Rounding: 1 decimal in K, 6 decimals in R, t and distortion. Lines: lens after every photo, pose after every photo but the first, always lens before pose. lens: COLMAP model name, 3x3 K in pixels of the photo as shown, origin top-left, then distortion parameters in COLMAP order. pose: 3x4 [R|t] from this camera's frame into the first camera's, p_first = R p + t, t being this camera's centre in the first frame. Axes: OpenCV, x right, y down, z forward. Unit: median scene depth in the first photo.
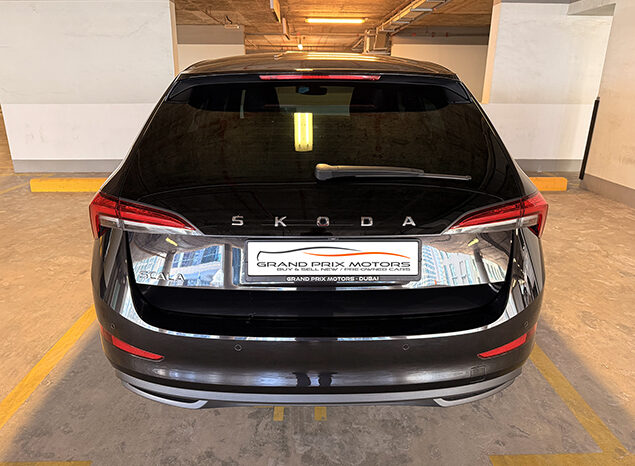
lens RADIAL K [[445.6, 0, 317.5], [0, 445.6, 233.0], [0, 0, 1]] dist [-0.002972, -0.001516]
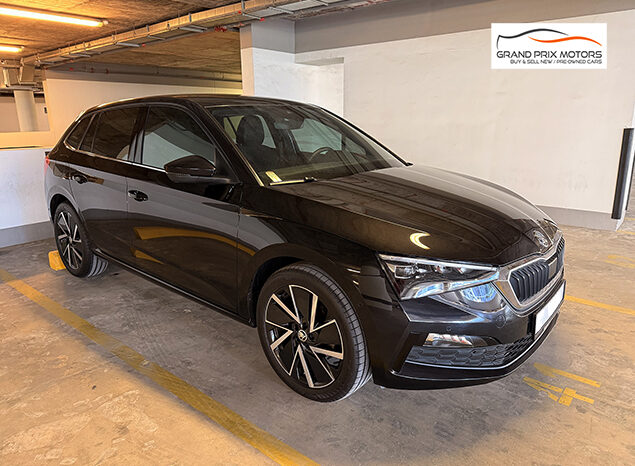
lens RADIAL K [[445.6, 0, 317.5], [0, 445.6, 233.0], [0, 0, 1]] dist [-0.002972, -0.001516]
pose [[0.664009, -0.197871, 0.721068, -0.352947], [0.255259, 0.966403, 0.030134, -0.056446], [-0.702805, 0.164050, 0.692209, 0.177050]]
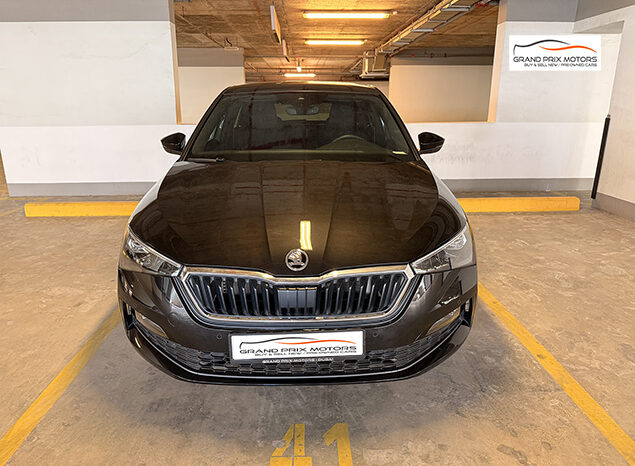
lens RADIAL K [[445.6, 0, 317.5], [0, 445.6, 233.0], [0, 0, 1]] dist [-0.002972, -0.001516]
pose [[0.999946, -0.009326, 0.004523, -0.014105], [0.009516, 0.998987, -0.043992, -0.007685], [-0.004108, 0.044033, 0.999022, 0.031179]]
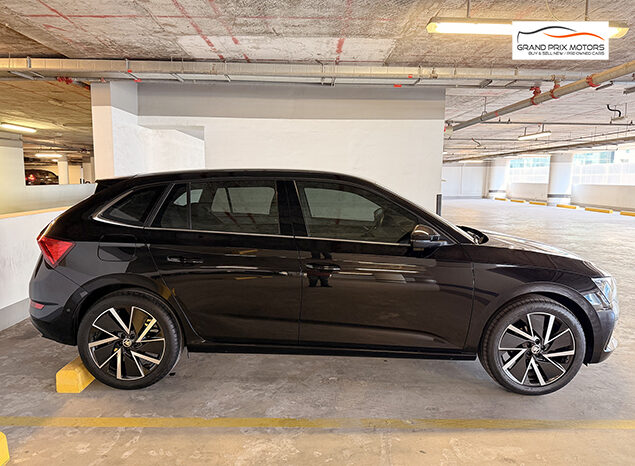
lens RADIAL K [[437.0, 0, 317.5], [0, 437.0, 233.0], [0, 0, 1]] dist [0.109024, -0.182599]
pose [[0.025258, -0.128732, 0.991358, -0.568625], [0.314722, 0.942272, 0.114340, -0.202852], [-0.948848, 0.309114, 0.064314, 0.546368]]
